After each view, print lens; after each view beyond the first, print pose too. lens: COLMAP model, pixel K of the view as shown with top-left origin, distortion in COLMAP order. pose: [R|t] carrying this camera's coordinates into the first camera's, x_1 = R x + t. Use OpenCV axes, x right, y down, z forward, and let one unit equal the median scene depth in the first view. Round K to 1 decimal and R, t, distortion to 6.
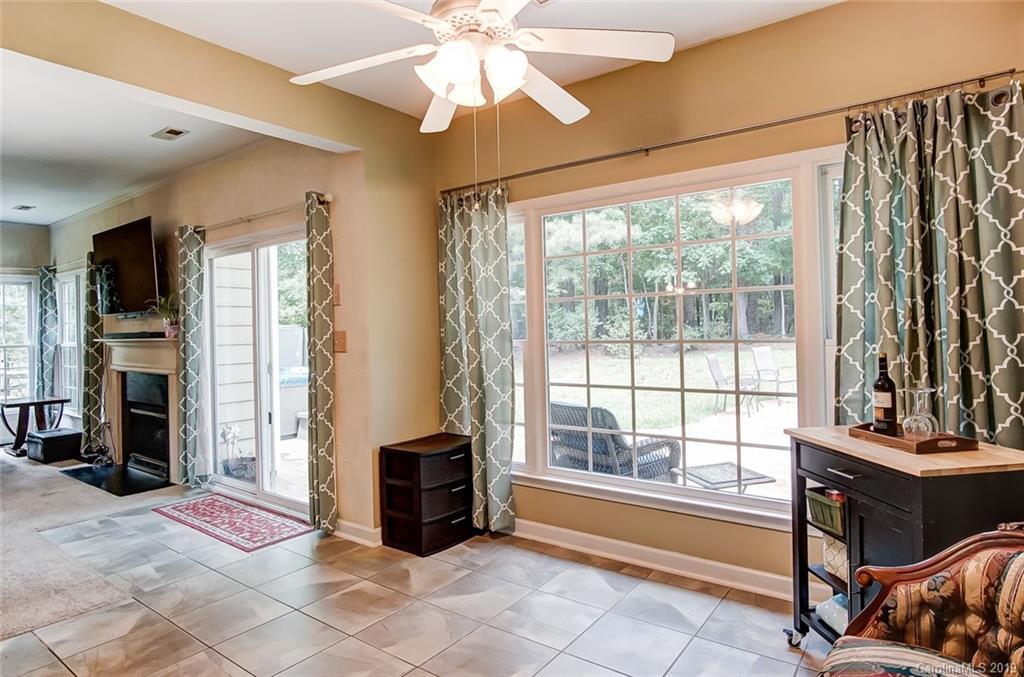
lens RADIAL K [[557.3, 0, 536.1], [0, 557.3, 335.4], [0, 0, 1]] dist [-0.034543, 0.004384]
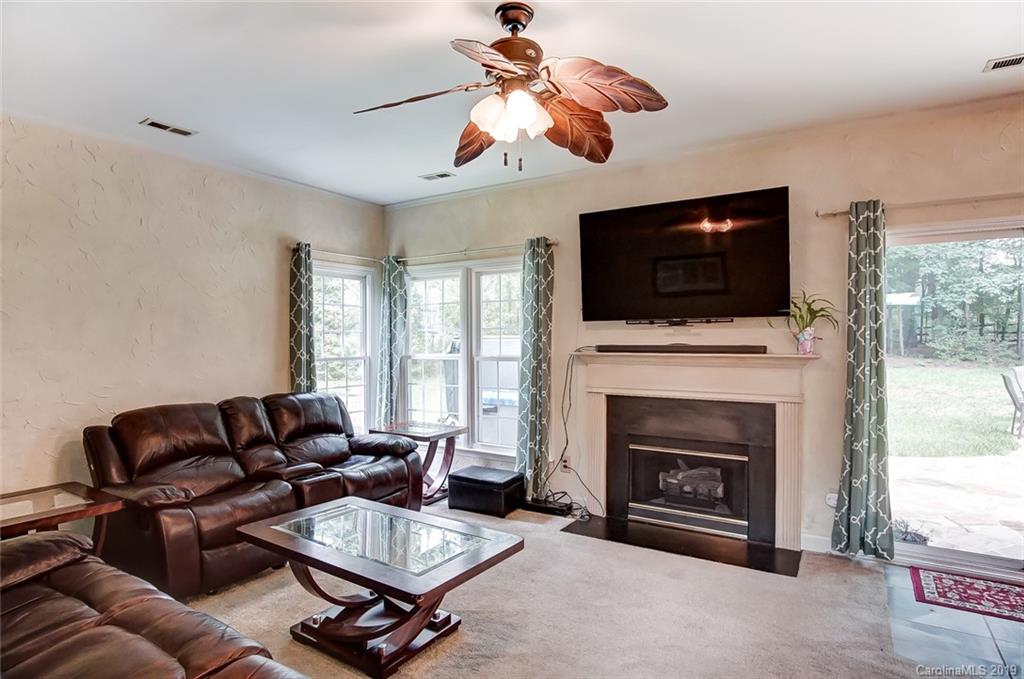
lens RADIAL K [[558.3, 0, 513.5], [0, 558.3, 344.7], [0, 0, 1]] dist [-0.037073, -0.001847]
pose [[0.998763, 0.010354, 0.048642, -1.407820], [-0.010513, 0.999940, 0.003019, -0.008054], [-0.048608, -0.003527, 0.998812, 0.349525]]
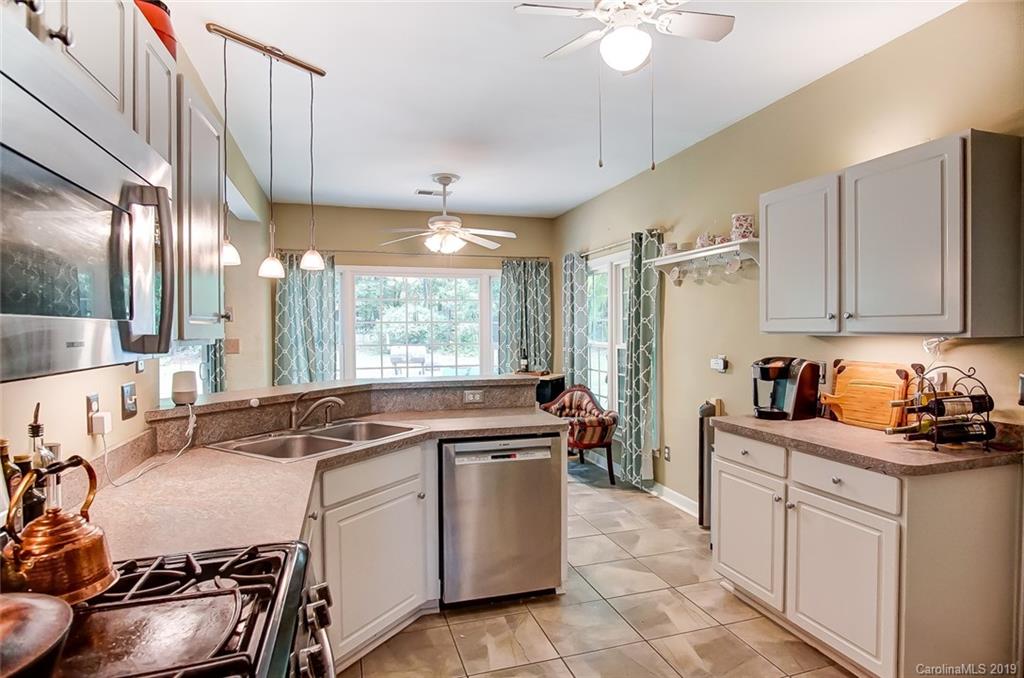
lens RADIAL K [[557.3, 0, 503.3], [0, 557.3, 340.7], [0, 0, 1]] dist [-0.034543, 0.004384]
pose [[0.612063, 0.000045, 0.790809, -1.060510], [0.002669, 0.999994, -0.002122, 0.001892], [-0.790805, 0.003409, 0.612059, -0.453326]]
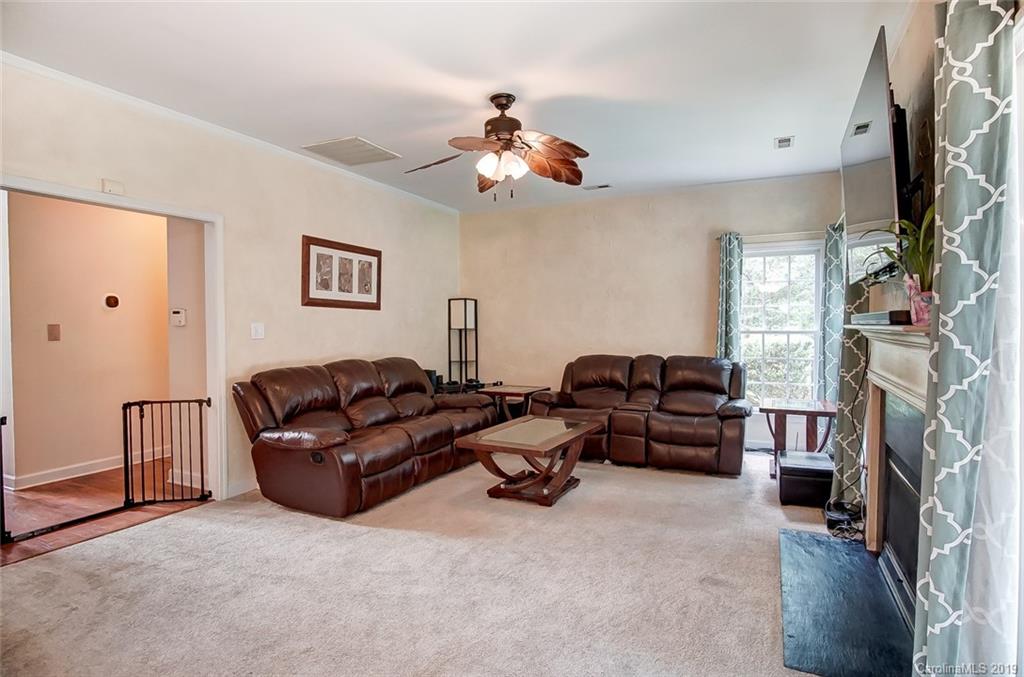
lens RADIAL K [[557.3, 0, 508.6], [0, 557.3, 341.3], [0, 0, 1]] dist [-0.034543, 0.004384]
pose [[0.154989, 0.046944, -0.986800, -0.422582], [-0.011233, 0.998890, 0.045754, 0.001820], [0.987852, 0.003994, 0.155344, 0.832026]]
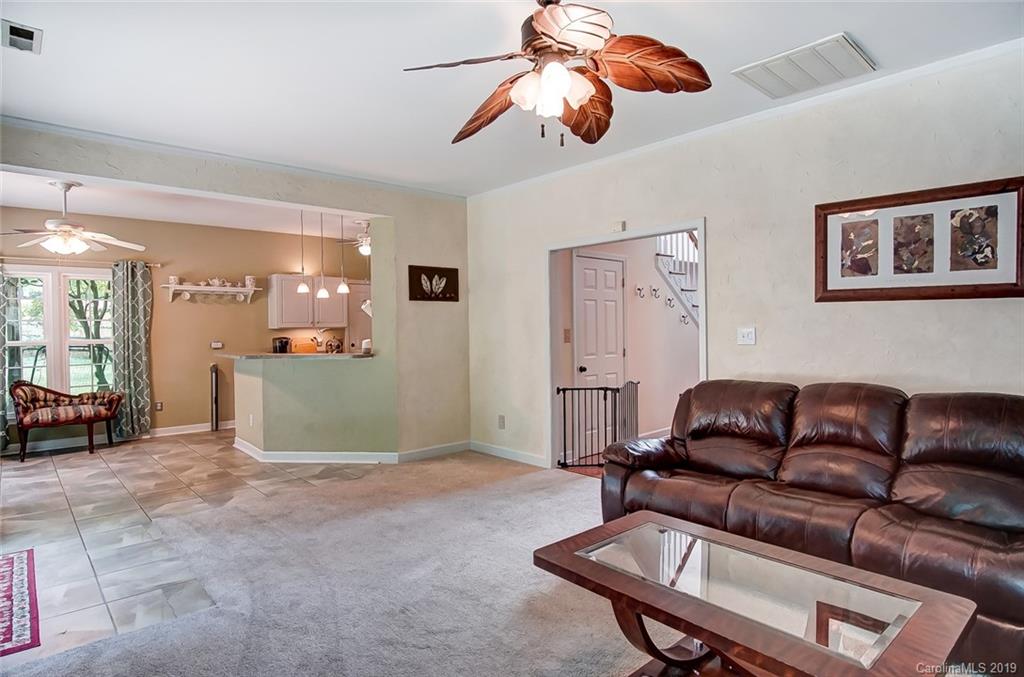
lens RADIAL K [[557.3, 0, 512.5], [0, 557.3, 339.8], [0, 0, 1]] dist [-0.034543, 0.004384]
pose [[-0.973616, 0.022469, 0.227084, -1.426680], [0.028828, 0.999279, 0.024724, 0.009091], [-0.226364, 0.030618, -0.973561, 1.552736]]
